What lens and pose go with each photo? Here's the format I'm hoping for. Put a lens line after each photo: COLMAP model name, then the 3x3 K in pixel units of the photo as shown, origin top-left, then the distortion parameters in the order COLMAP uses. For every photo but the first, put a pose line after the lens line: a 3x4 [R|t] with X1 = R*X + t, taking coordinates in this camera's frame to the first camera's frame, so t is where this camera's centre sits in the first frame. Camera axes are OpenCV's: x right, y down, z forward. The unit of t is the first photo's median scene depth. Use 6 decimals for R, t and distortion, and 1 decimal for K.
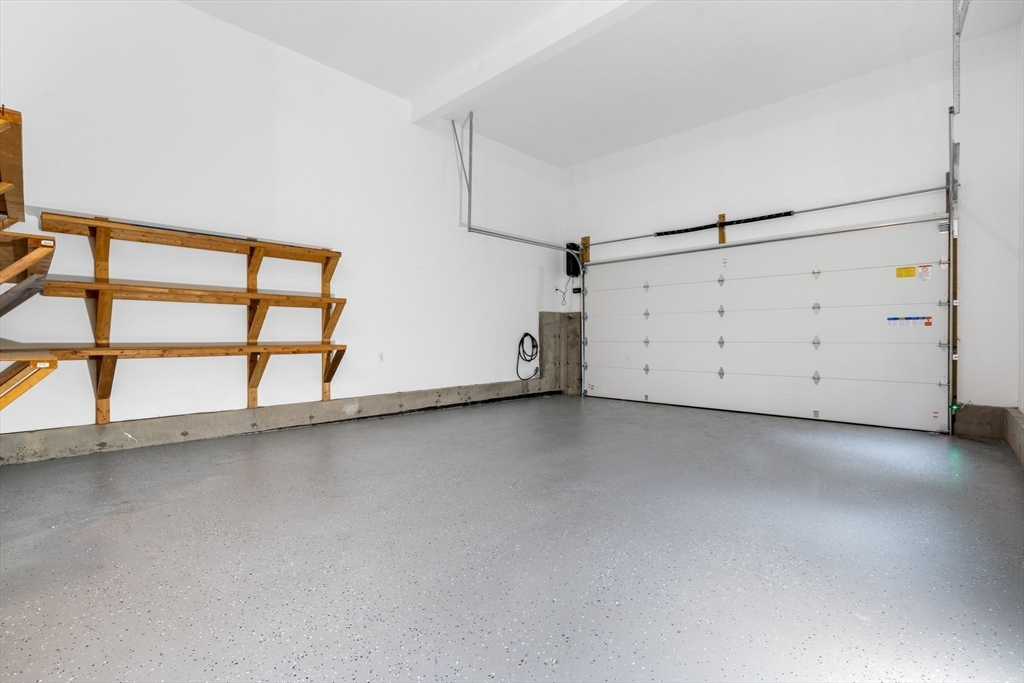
lens RADIAL K [[451.3, 0, 508.0], [0, 451.3, 328.0], [0, 0, 1]] dist [0.001875, 0.000379]
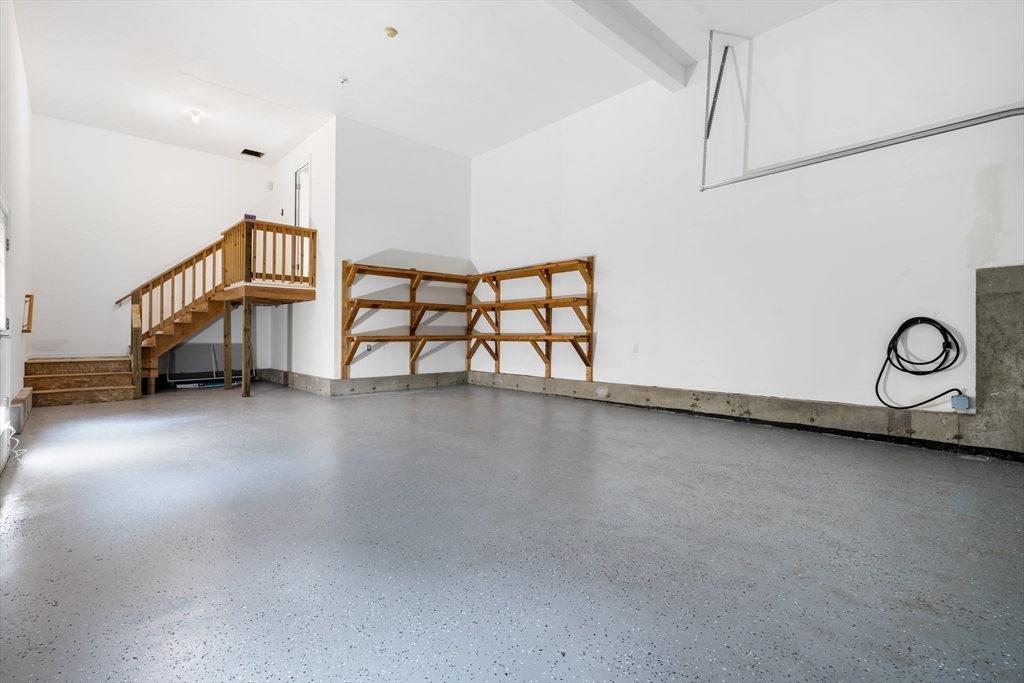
lens RADIAL K [[451.3, 0, 508.0], [0, 451.3, 328.0], [0, 0, 1]] dist [0.001875, 0.000379]
pose [[-0.035036, -0.002982, -0.999382, 0.746961], [0.033729, 0.999422, -0.004164, 0.012513], [0.998817, -0.033854, -0.034916, 0.749138]]
